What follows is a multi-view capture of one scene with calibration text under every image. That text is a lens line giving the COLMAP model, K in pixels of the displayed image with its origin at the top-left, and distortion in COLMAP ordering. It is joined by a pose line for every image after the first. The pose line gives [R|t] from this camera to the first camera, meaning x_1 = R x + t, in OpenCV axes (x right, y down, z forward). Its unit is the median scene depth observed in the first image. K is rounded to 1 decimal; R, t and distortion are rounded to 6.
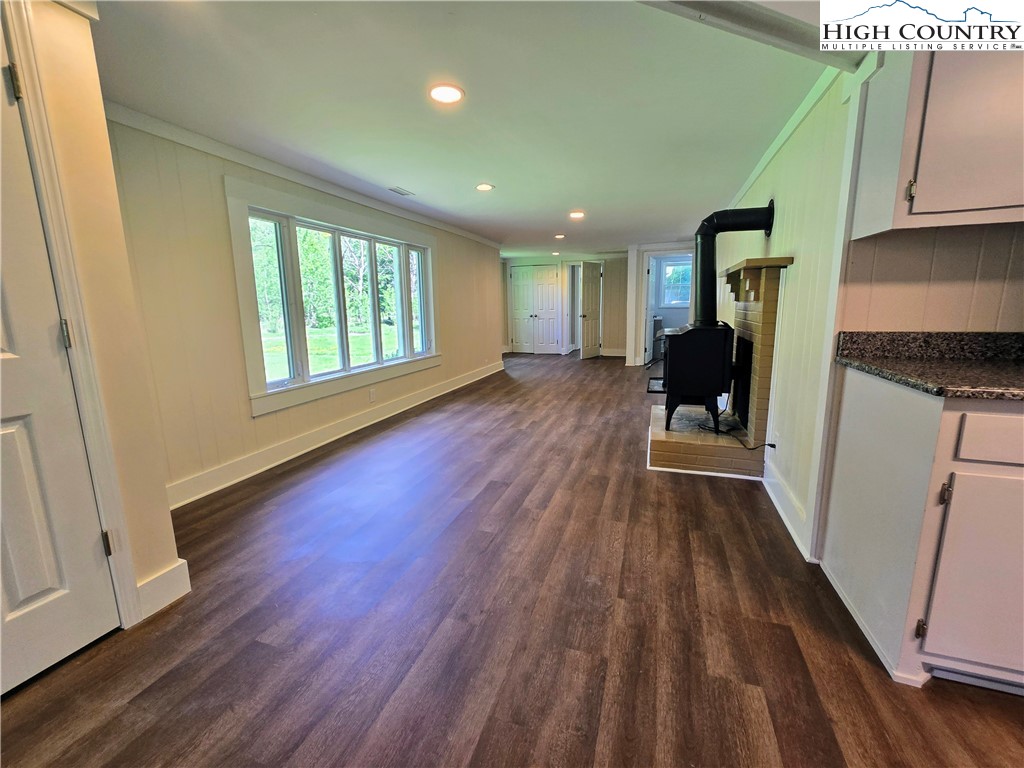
lens RADIAL K [[422.1, 0, 512.3], [0, 422.1, 379.4], [0, 0, 1]] dist [-0.001710, 0.000607]
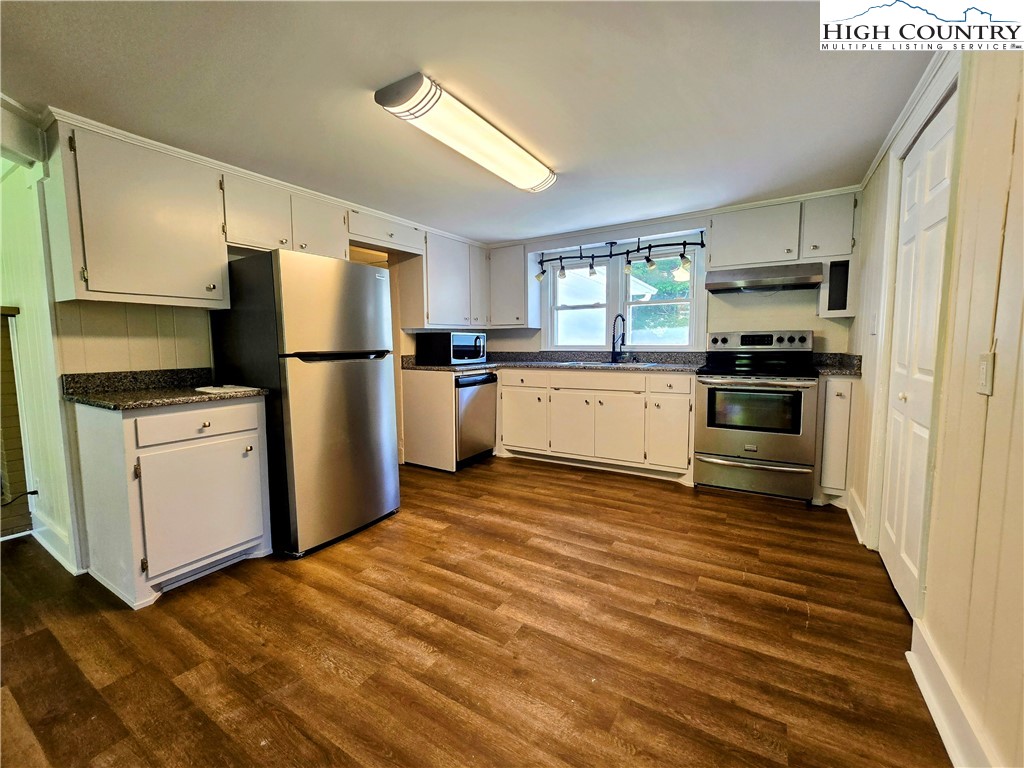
lens RADIAL K [[422.1, 0, 511.4], [0, 422.1, 378.2], [0, 0, 1]] dist [-0.001710, 0.000607]
pose [[0.224311, -0.068021, 0.972141, -0.134417], [0.173650, 0.984386, 0.028810, 0.100966], [-0.958921, 0.162350, 0.232620, -0.610224]]
